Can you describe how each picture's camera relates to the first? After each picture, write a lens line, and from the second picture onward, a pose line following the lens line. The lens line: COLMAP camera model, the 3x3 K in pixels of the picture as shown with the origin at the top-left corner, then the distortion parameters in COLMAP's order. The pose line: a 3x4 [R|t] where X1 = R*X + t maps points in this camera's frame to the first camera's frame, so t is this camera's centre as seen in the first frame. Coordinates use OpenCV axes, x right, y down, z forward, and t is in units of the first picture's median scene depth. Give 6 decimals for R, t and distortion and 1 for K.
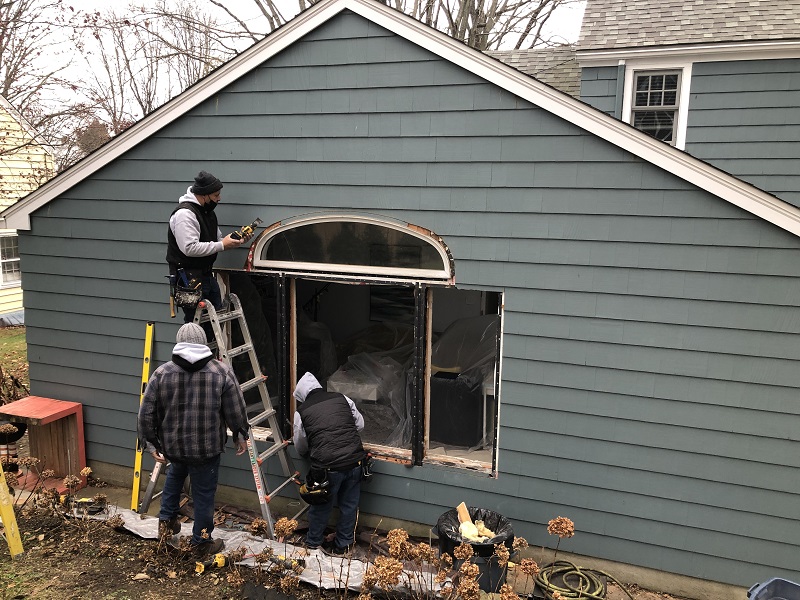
lens RADIAL K [[638.8, 0, 406.9], [0, 638.8, 293.0], [0, 0, 1]] dist [0.008372, -0.000569]
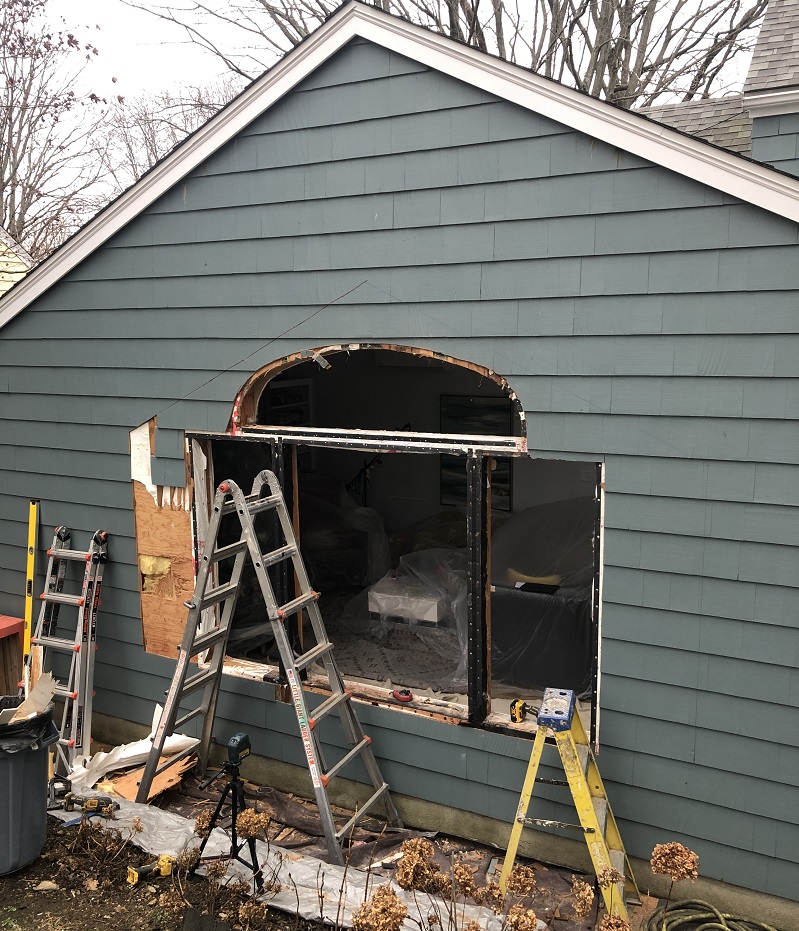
lens RADIAL K [[855.5, 0, 399.5], [0, 855.5, 465.5], [0, 0, 1]] dist [-0.000858, 0.019130]
pose [[0.988204, -0.007979, -0.152935, 0.078270], [0.008109, 0.999967, 0.000228, -0.000350], [0.152928, -0.001466, 0.988236, 0.126994]]
